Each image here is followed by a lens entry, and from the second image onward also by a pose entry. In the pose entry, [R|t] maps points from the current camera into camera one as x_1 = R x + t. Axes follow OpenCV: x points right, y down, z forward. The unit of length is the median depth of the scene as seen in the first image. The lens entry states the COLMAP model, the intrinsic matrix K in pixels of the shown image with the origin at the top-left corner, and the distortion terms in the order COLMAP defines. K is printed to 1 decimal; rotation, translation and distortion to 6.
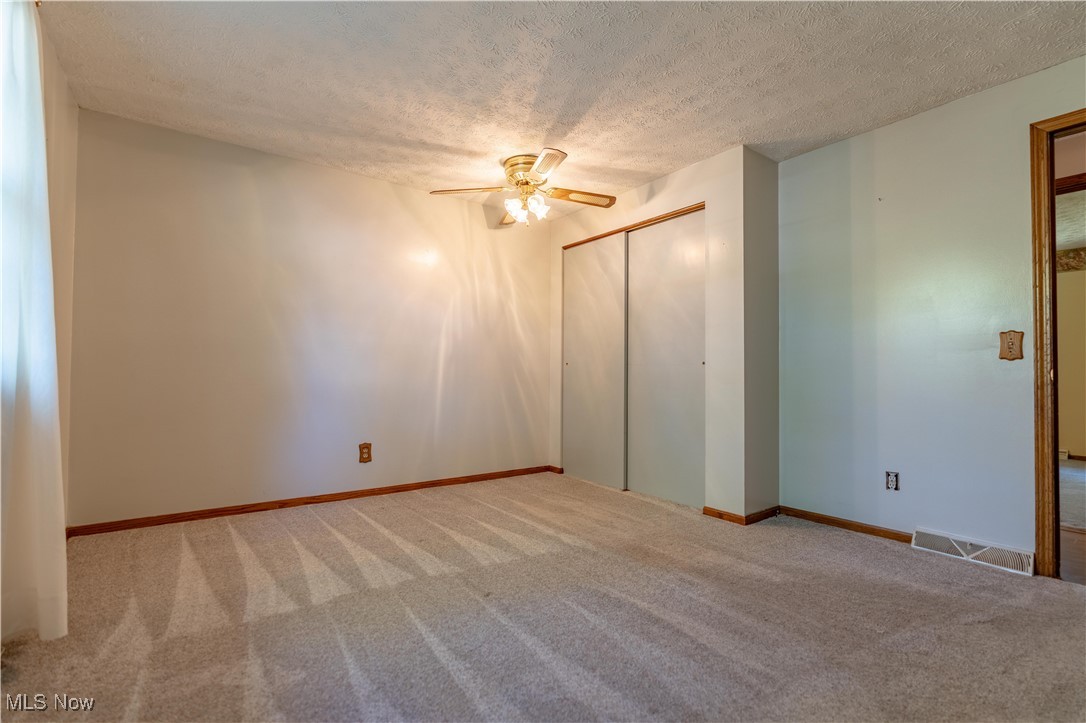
lens RADIAL K [[487.6, 0, 544.8], [0, 487.6, 363.9], [0, 0, 1]] dist [-0.018931, 0.009950]
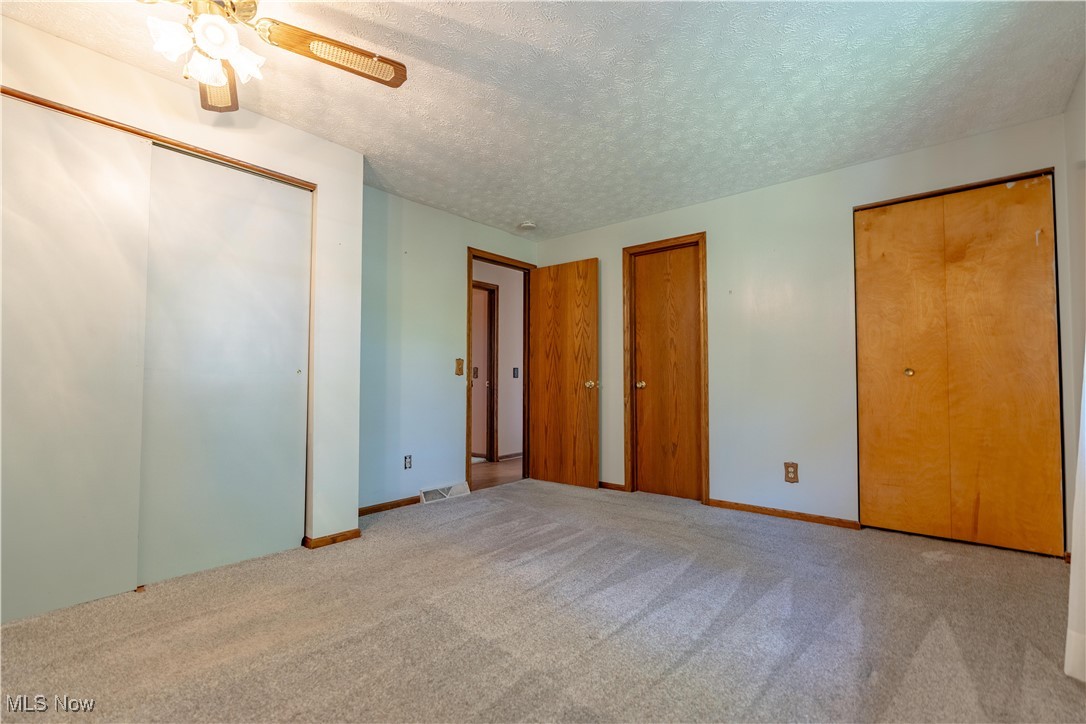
lens RADIAL K [[491.8, 0, 549.0], [0, 491.8, 364.4], [0, 0, 1]] dist [-0.000275, 0.001017]
pose [[-0.225277, 0.023648, 0.974008, -0.680821], [-0.025418, 0.999222, -0.030139, -0.000204], [-0.973963, -0.031547, -0.224501, 0.879234]]
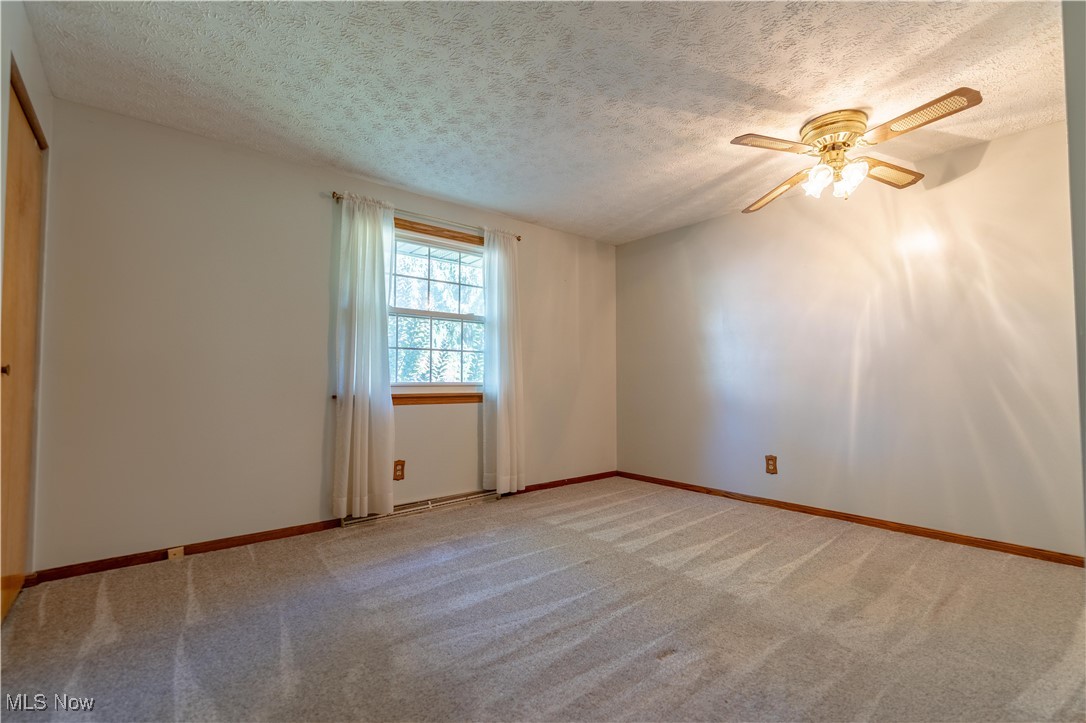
lens RADIAL K [[471.0, 0, 528.6], [0, 471.0, 368.5], [0, 0, 1]] dist [-0.003134, 0.000068]
pose [[0.056642, -0.036726, -0.997719, 0.784297], [0.025654, 0.999047, -0.035319, -0.003398], [0.998065, -0.023595, 0.057530, 0.528784]]
